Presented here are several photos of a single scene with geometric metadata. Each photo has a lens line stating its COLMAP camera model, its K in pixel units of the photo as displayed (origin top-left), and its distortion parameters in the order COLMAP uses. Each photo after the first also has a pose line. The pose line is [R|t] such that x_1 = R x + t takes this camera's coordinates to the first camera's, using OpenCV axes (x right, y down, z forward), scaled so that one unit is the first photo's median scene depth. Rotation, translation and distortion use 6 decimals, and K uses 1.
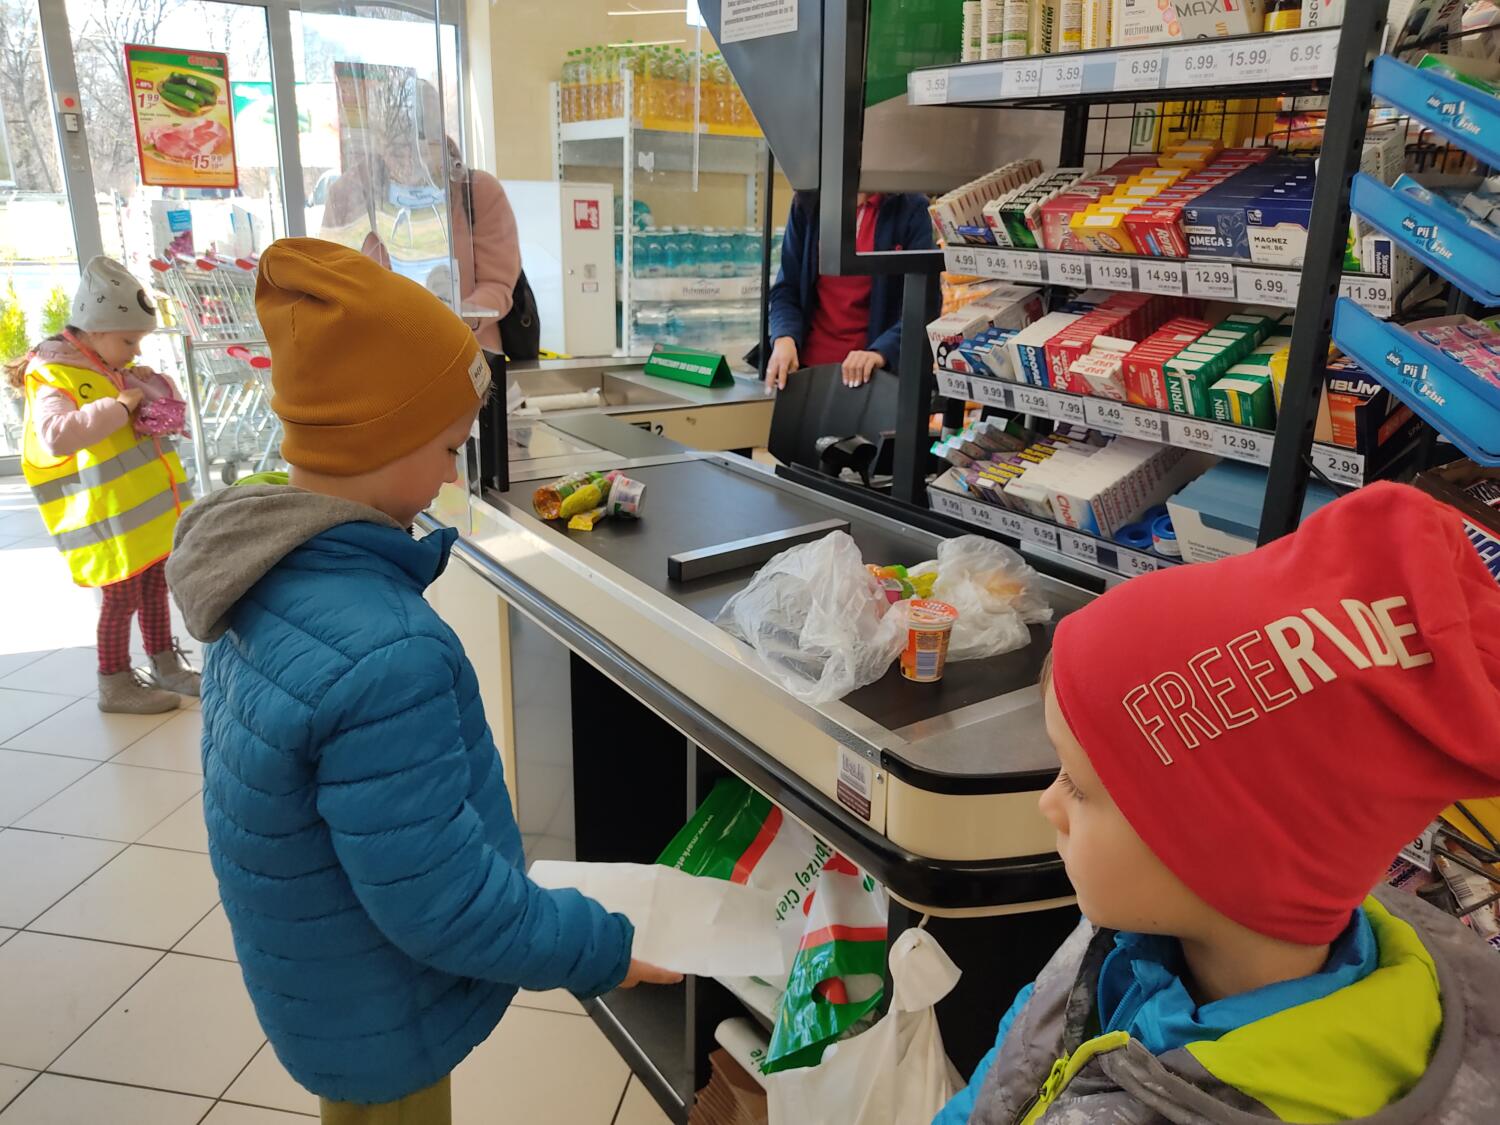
lens RADIAL K [[1132.9, 0, 750.0], [0, 1132.9, 572.4], [0, 0, 1]] dist [0.117098, -0.221090]
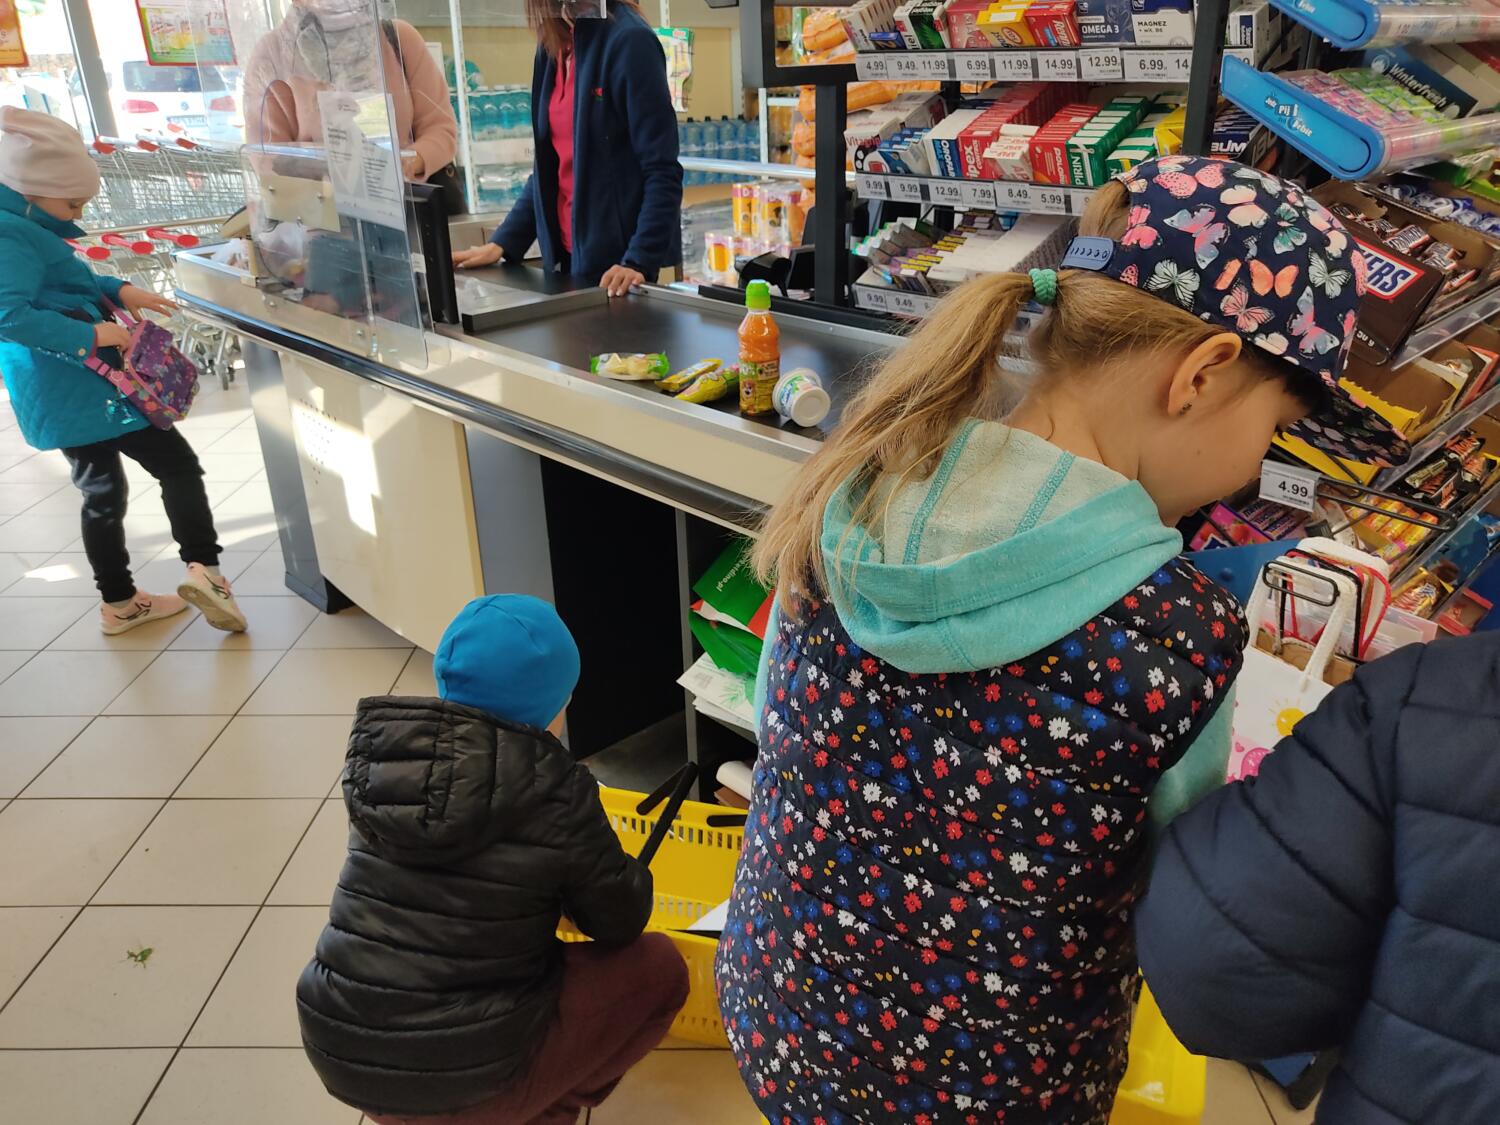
lens RADIAL K [[1132.9, 0, 750.0], [0, 1132.9, 572.4], [0, 0, 1]] dist [0.117098, -0.221090]
pose [[0.985564, -0.105408, 0.132485, -0.142383], [0.091454, 0.990008, 0.107335, 0.087760], [-0.142475, -0.093669, 0.985356, -0.131106]]
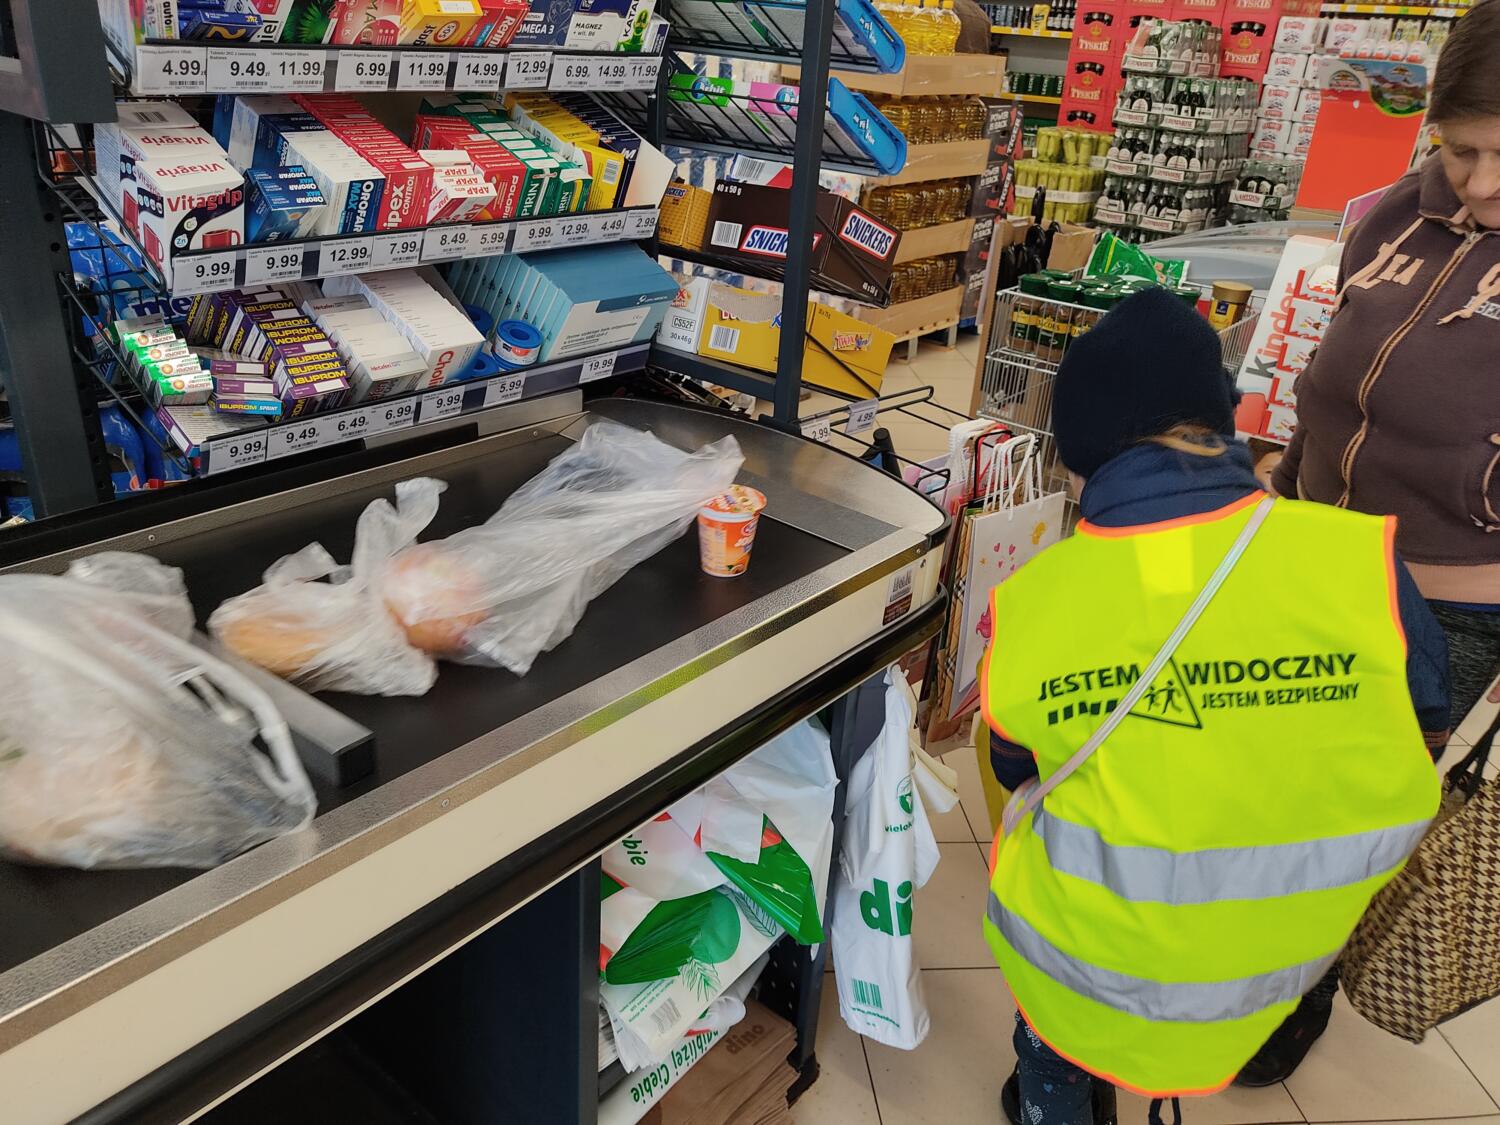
lens RADIAL K [[1132.9, 0, 750.0], [0, 1132.9, 572.4], [0, 0, 1]] dist [0.117098, -0.221090]
pose [[-0.277689, -0.460230, 0.843254, -0.593665], [0.236624, 0.817965, 0.524350, -0.332280], [-0.931074, 0.345140, -0.118238, 0.969718]]
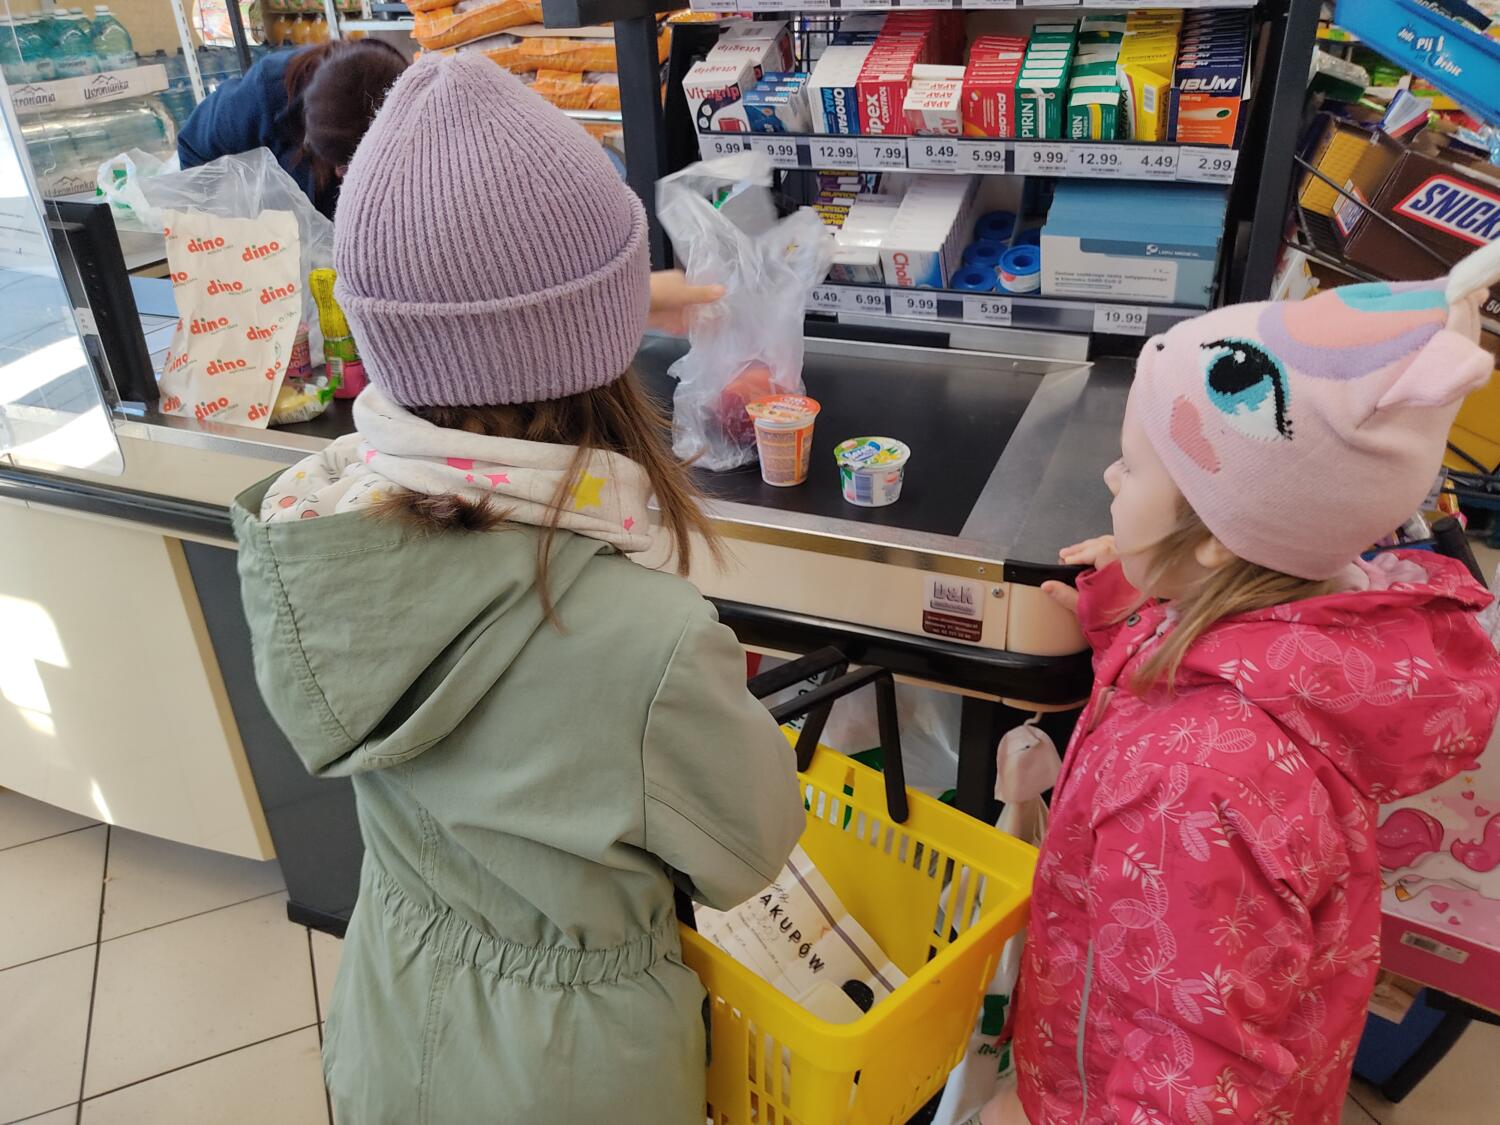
lens RADIAL K [[1132.9, 0, 750.0], [0, 1132.9, 572.4], [0, 0, 1]] dist [0.117098, -0.221090]
pose [[0.836002, -0.310569, 0.452380, -0.339969], [0.225474, 0.946028, 0.232792, -0.066846], [-0.500262, -0.092615, 0.860907, 0.239610]]
